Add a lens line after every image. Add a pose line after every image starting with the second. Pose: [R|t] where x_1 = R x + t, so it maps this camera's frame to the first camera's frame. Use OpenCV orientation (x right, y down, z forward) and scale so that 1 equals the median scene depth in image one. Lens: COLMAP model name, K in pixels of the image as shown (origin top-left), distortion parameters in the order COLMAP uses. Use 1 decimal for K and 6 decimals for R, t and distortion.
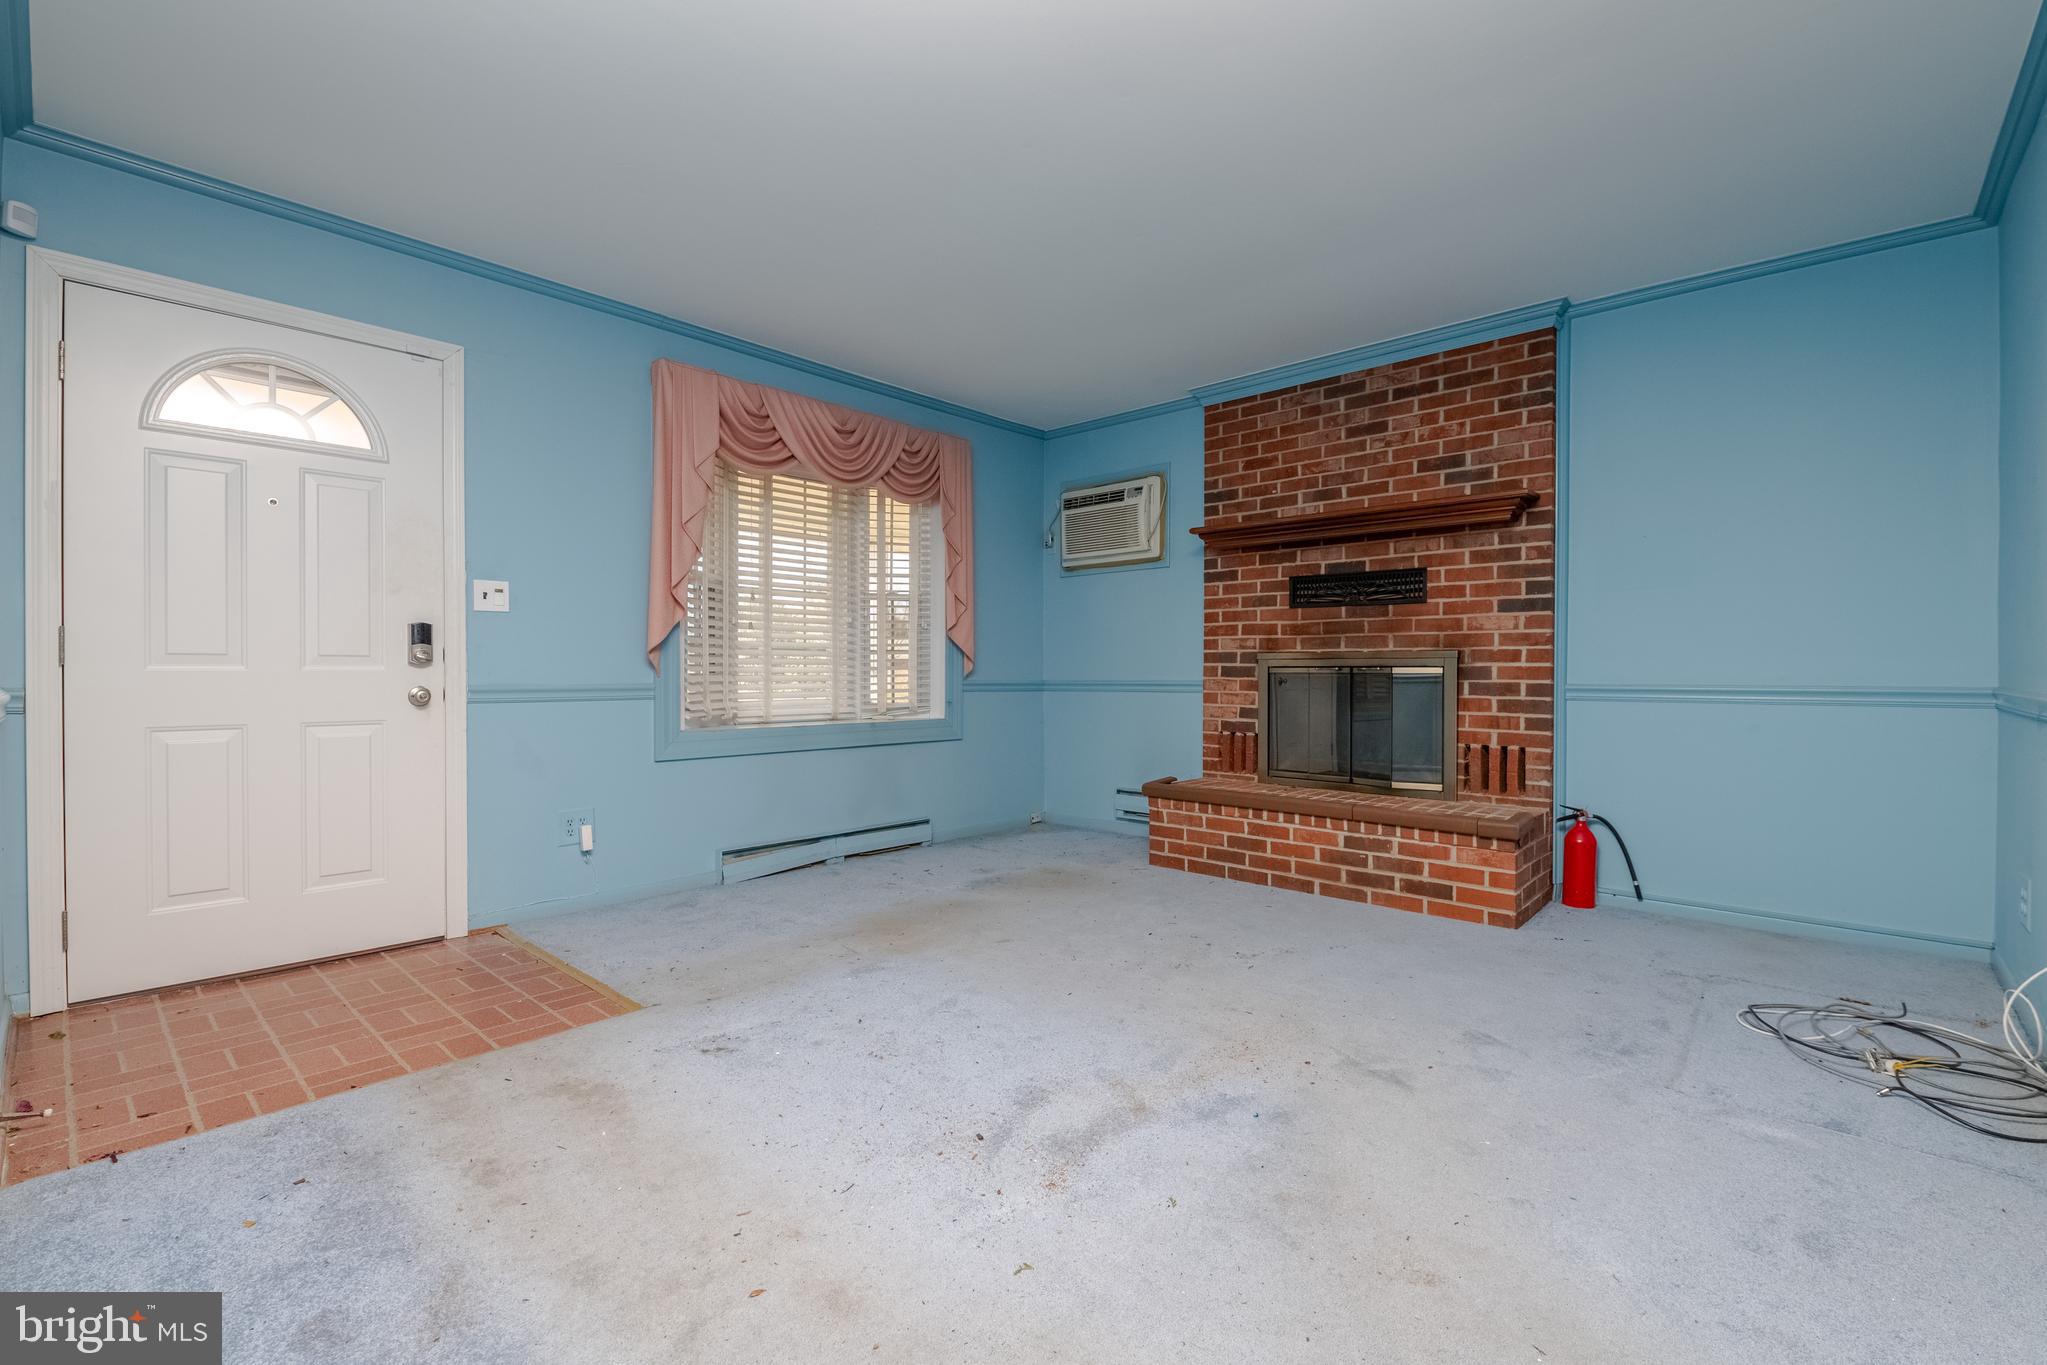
lens RADIAL K [[890.0, 0, 1025.0], [0, 890.0, 686.2], [0, 0, 1]] dist [-0.005450, -0.000743]
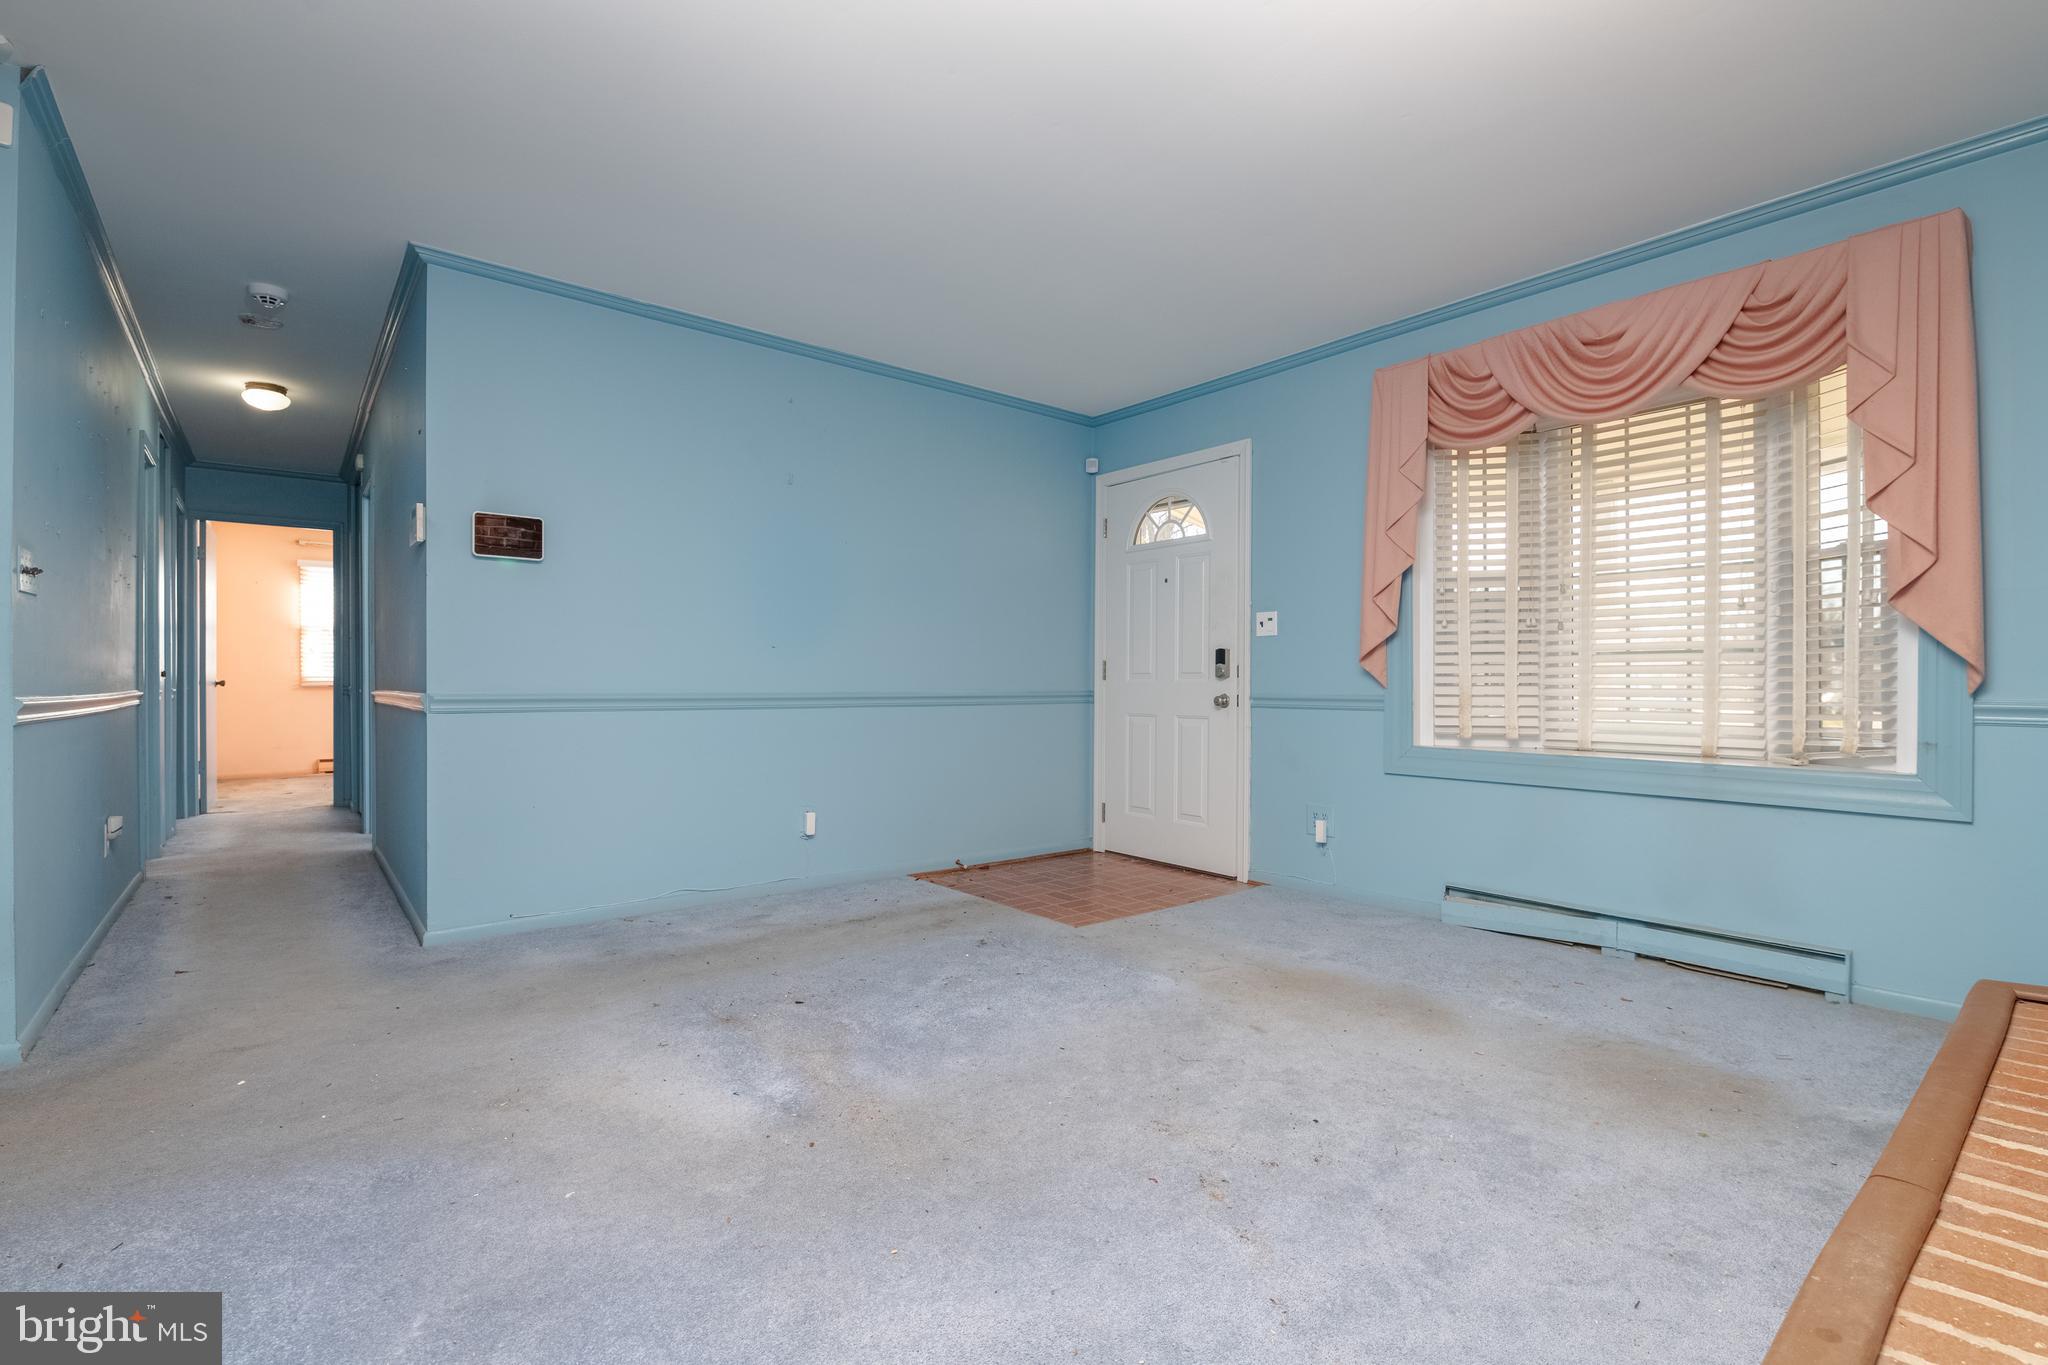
lens RADIAL K [[916.9, 0, 1043.8], [0, 916.9, 687.9], [0, 0, 1]] dist [-0.001199, -0.001238]
pose [[-0.134102, 0.004674, -0.990957, 0.642816], [-0.017479, 0.999822, 0.007081, -0.011491], [0.990813, 0.018271, -0.133996, 0.739040]]
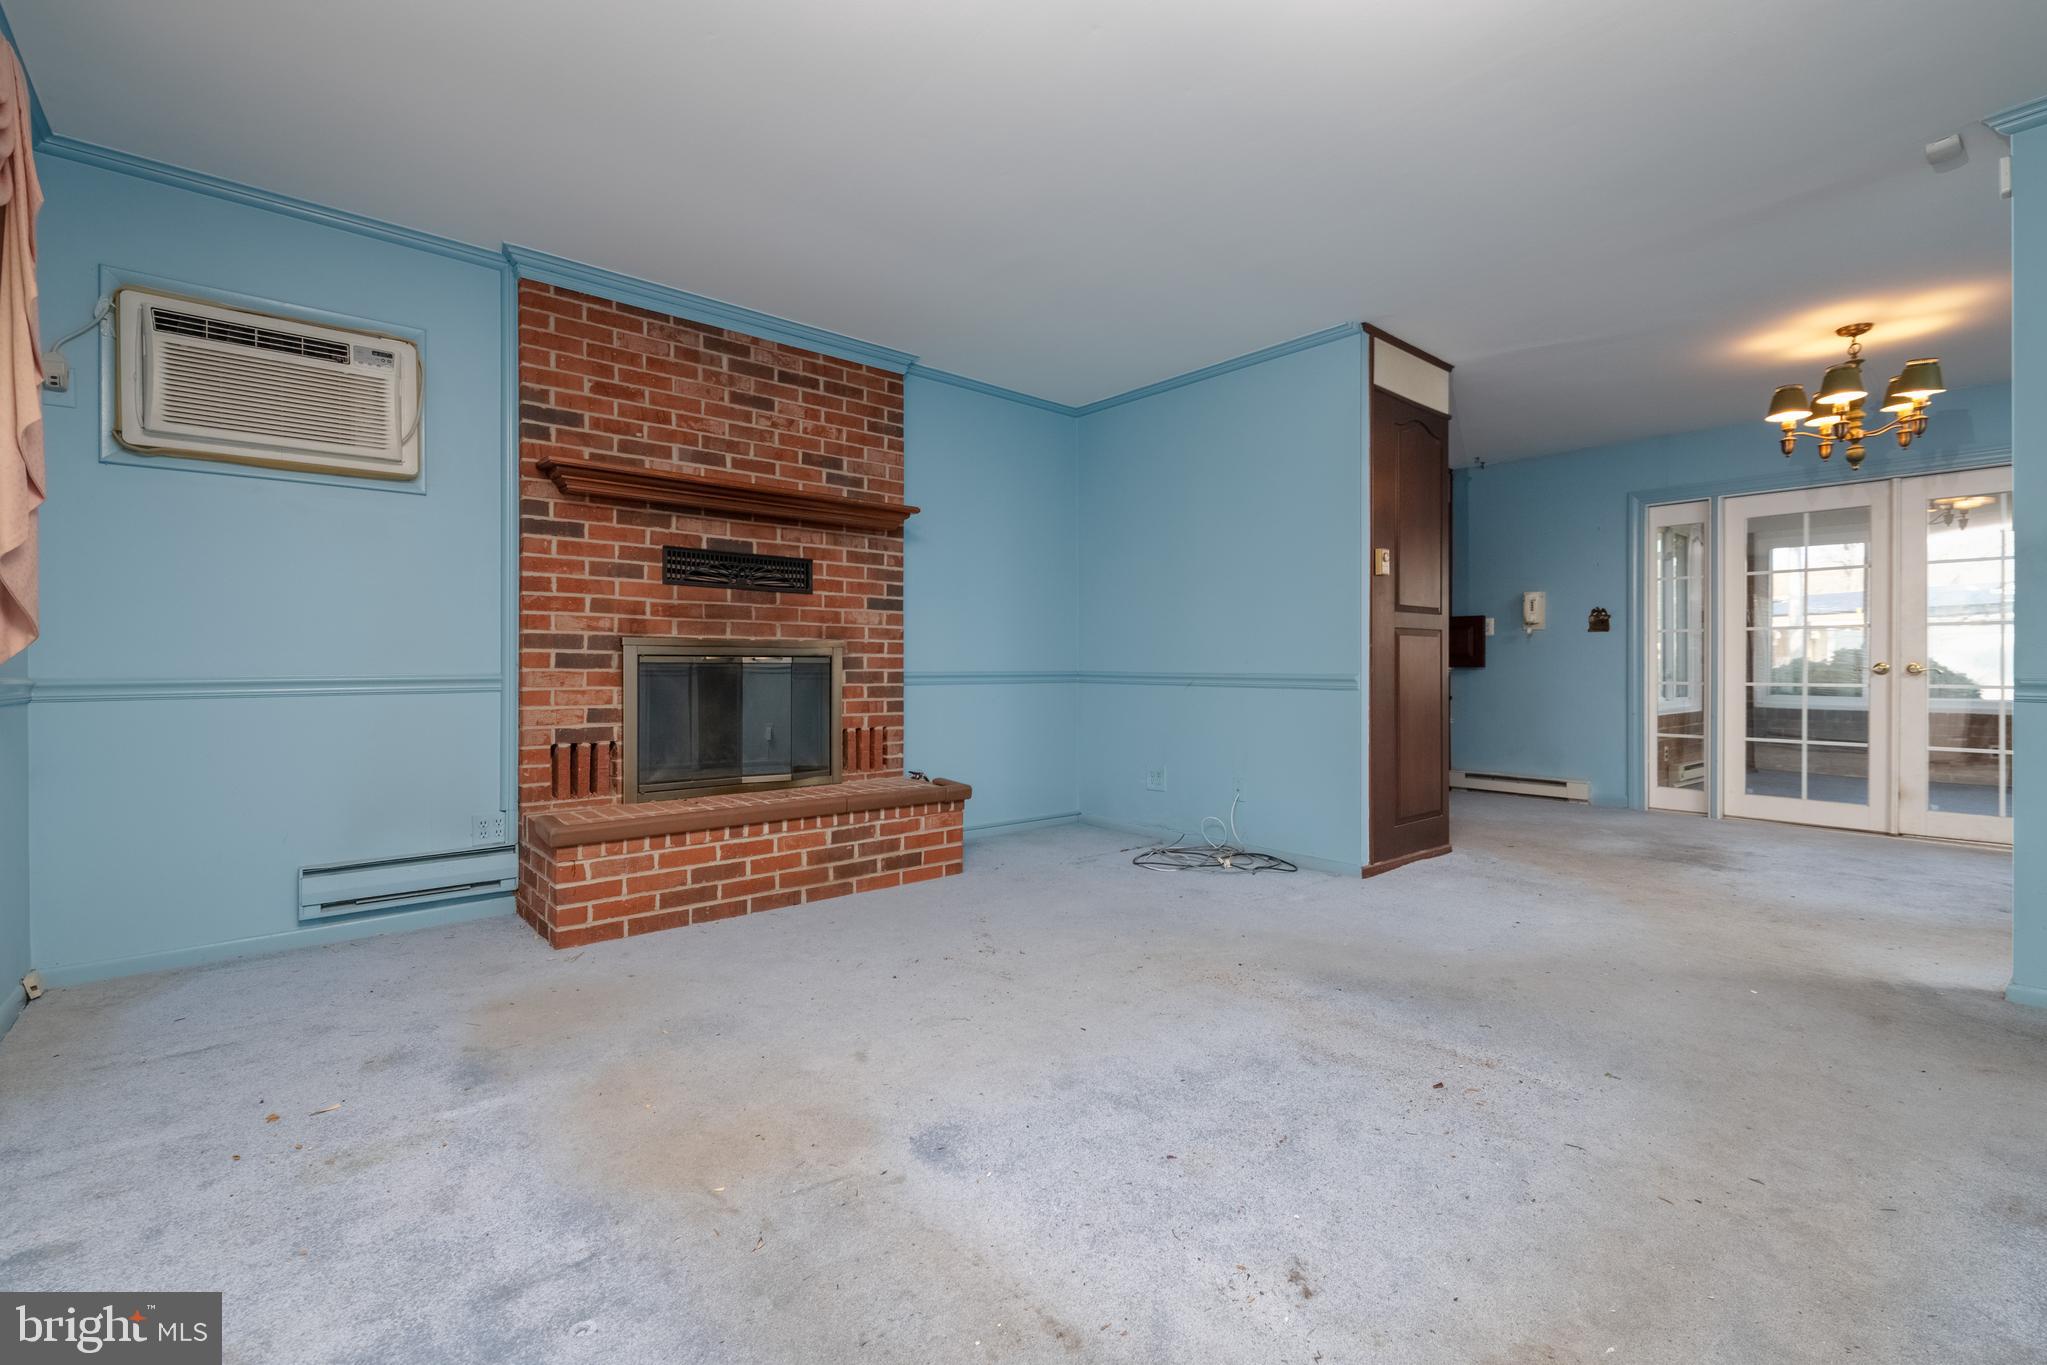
lens RADIAL K [[916.5, 0, 1031.7], [0, 916.5, 677.8], [0, 0, 1]] dist [-0.001199, -0.001238]
pose [[0.087762, -0.015529, 0.996020, -0.569716], [0.014209, 0.999796, 0.014336, -0.009104], [-0.996040, 0.012895, 0.087965, 0.651264]]
